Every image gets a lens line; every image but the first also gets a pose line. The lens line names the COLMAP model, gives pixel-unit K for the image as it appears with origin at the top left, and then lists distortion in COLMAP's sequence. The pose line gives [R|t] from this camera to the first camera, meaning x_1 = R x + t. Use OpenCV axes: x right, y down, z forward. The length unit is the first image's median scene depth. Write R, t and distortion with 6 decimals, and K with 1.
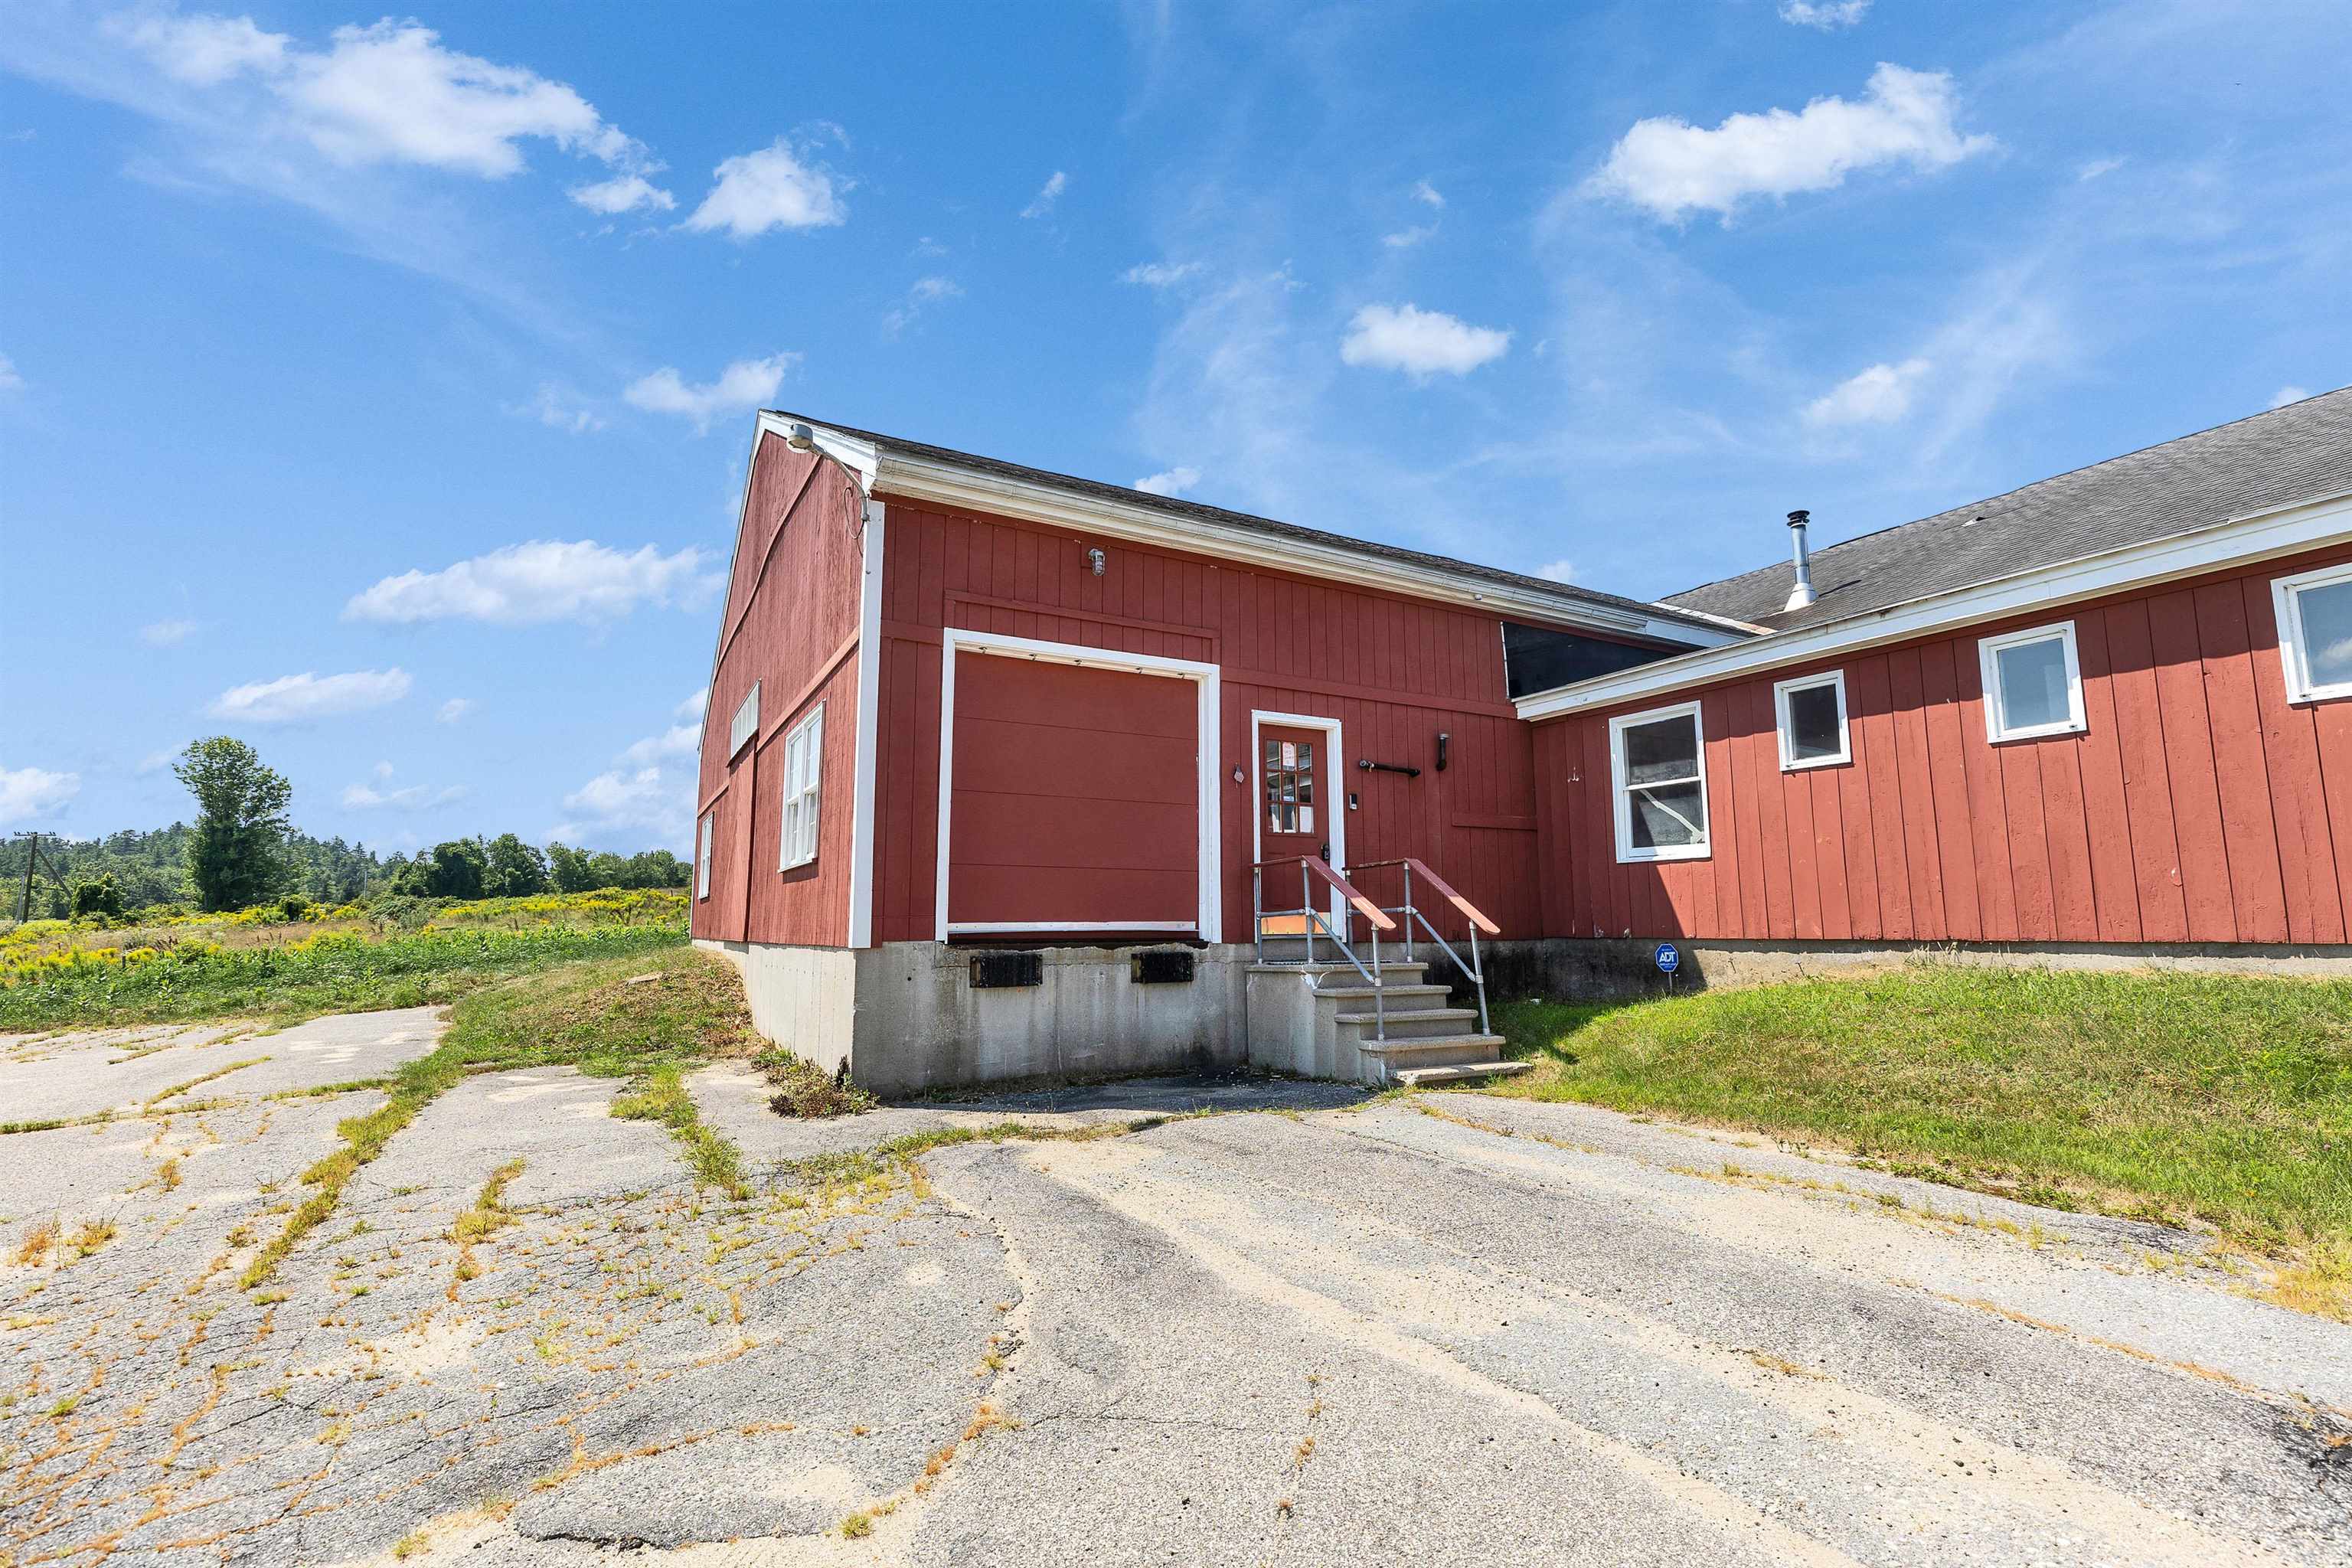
lens RADIAL K [[1060.9, 0, 1171.6], [0, 1060.9, 786.6], [0, 0, 1]] dist [0.008045, -0.000517]
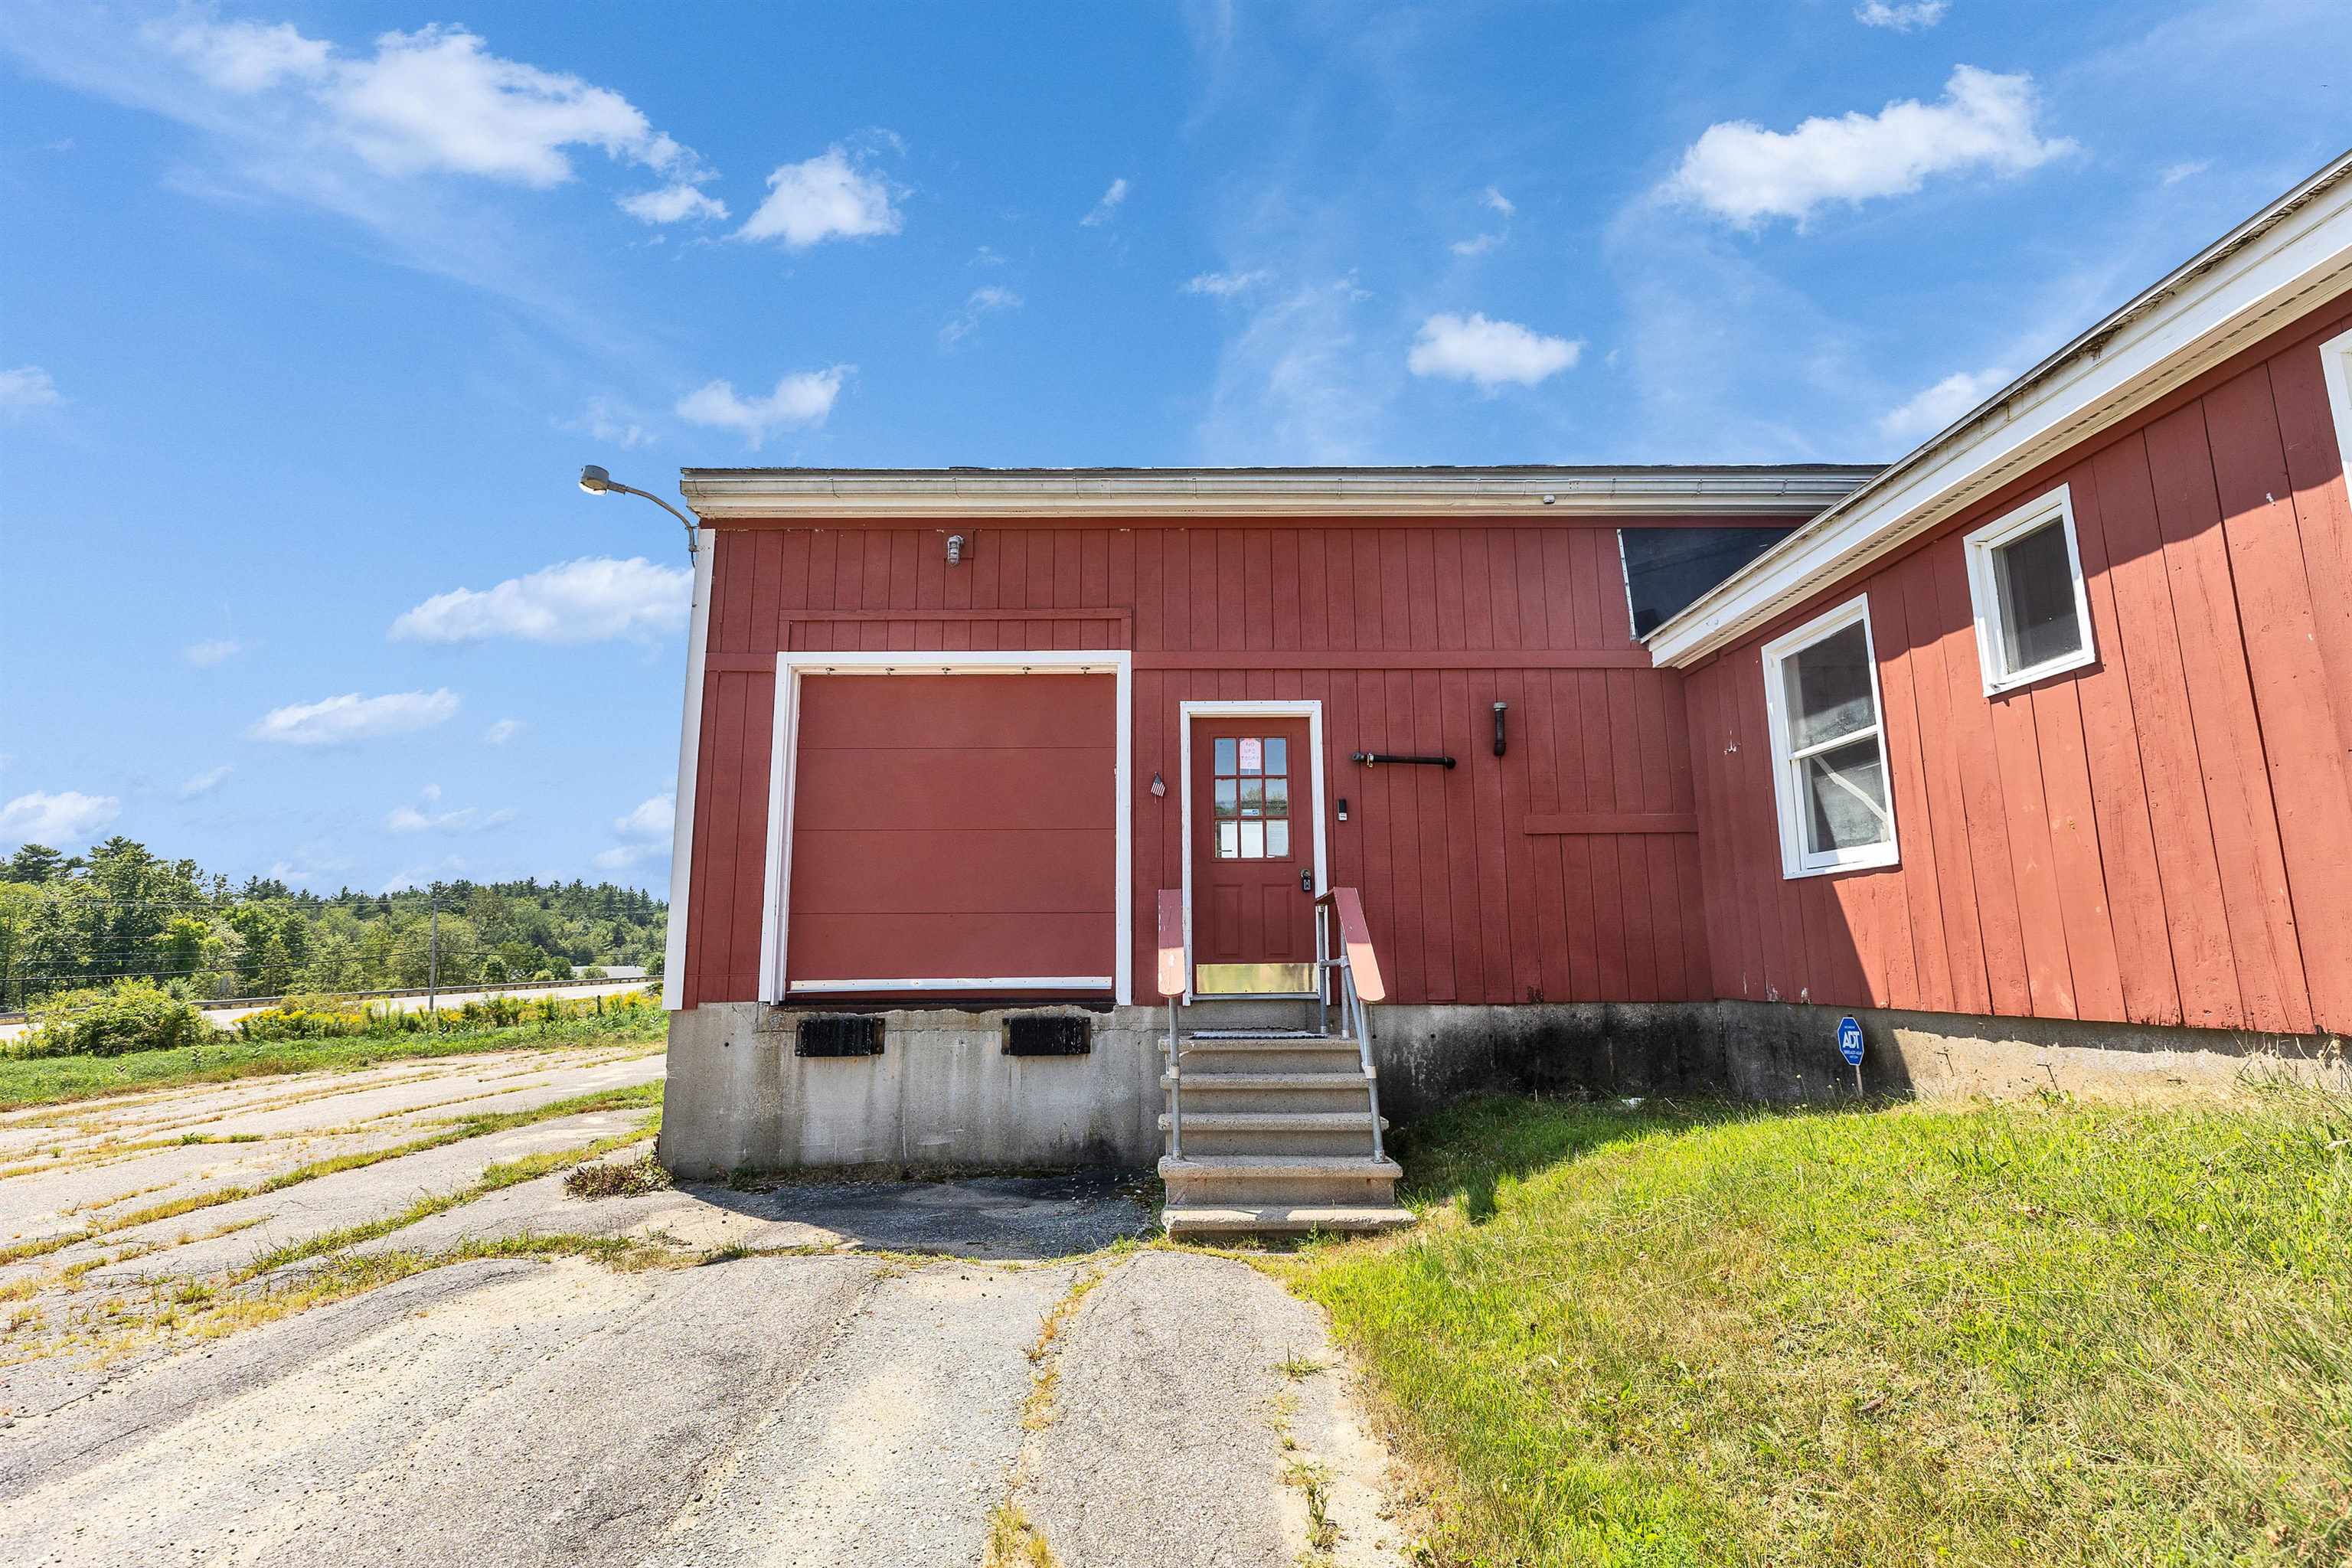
lens RADIAL K [[1060.9, 0, 1174.8], [0, 1060.9, 782.1], [0, 0, 1]] dist [0.008045, -0.000517]
pose [[0.877284, -0.083598, -0.472635, 0.467746], [0.067428, 0.996415, -0.051087, 0.027594], [0.475211, 0.012949, 0.879776, 0.341199]]
